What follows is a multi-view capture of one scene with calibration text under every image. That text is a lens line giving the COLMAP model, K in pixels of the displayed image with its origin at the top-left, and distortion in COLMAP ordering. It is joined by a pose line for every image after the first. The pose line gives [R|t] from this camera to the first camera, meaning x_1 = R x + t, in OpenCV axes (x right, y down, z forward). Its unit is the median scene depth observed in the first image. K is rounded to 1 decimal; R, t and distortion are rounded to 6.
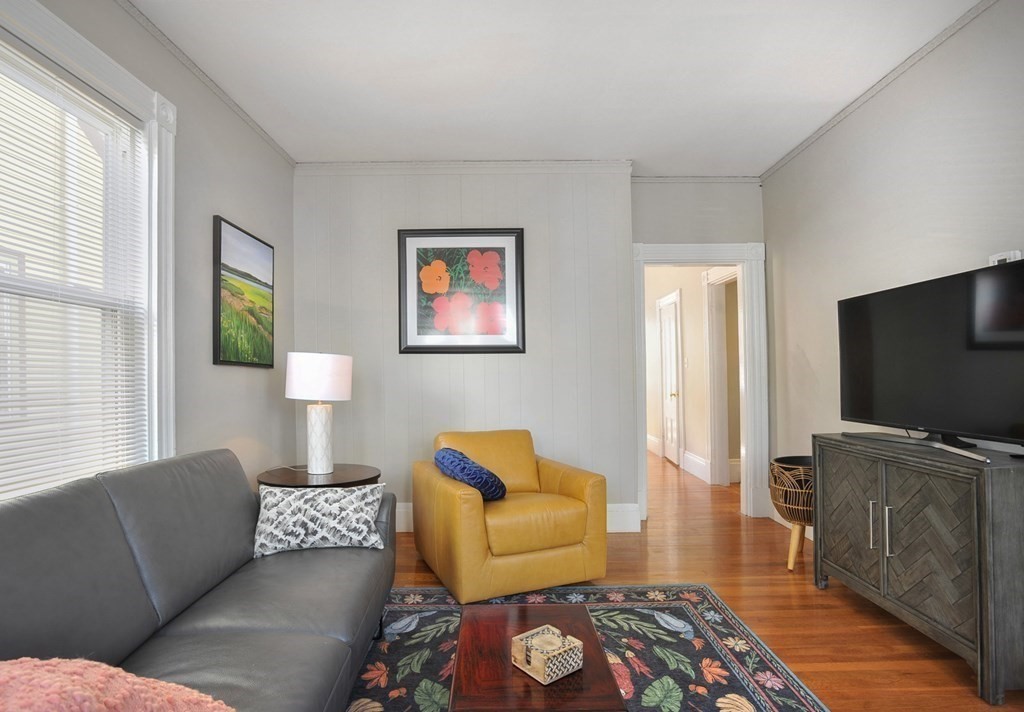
lens RADIAL K [[545.4, 0, 513.1], [0, 545.4, 370.9], [0, 0, 1]] dist [-0.047823, 0.000756]
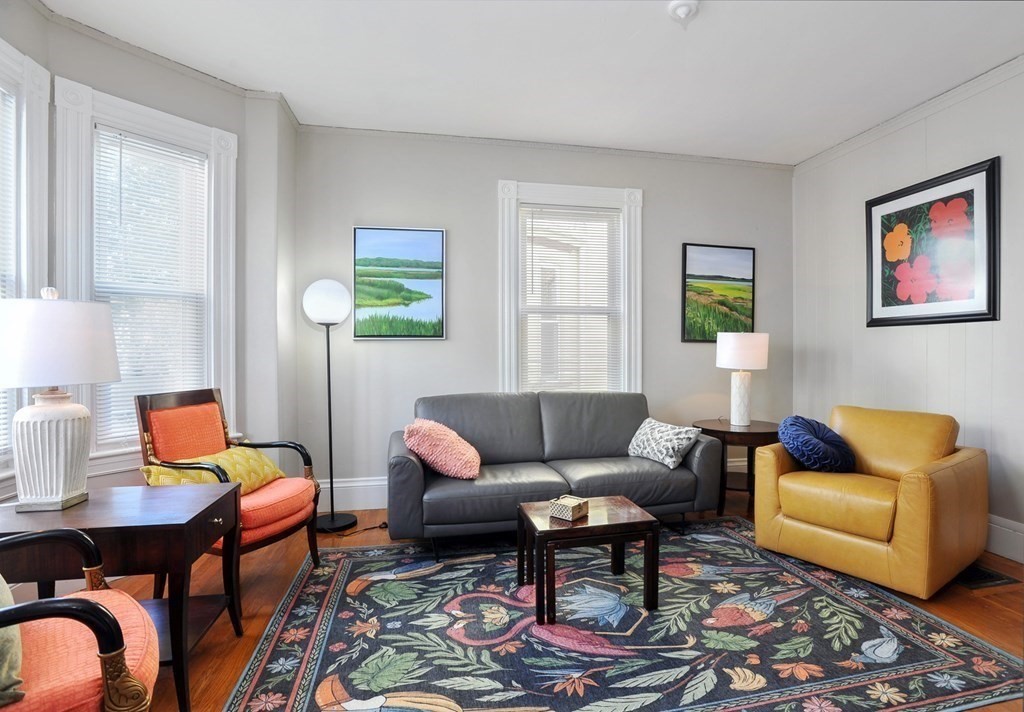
lens RADIAL K [[575.1, 0, 512.0], [0, 575.1, 356.0], [0, 0, 1]] dist [0.001166, 0.001642]
pose [[0.144236, 0.016453, -0.989406, 0.907440], [0.009540, 0.999792, 0.018016, -0.005596], [0.989497, -0.012037, 0.144050, 0.259956]]
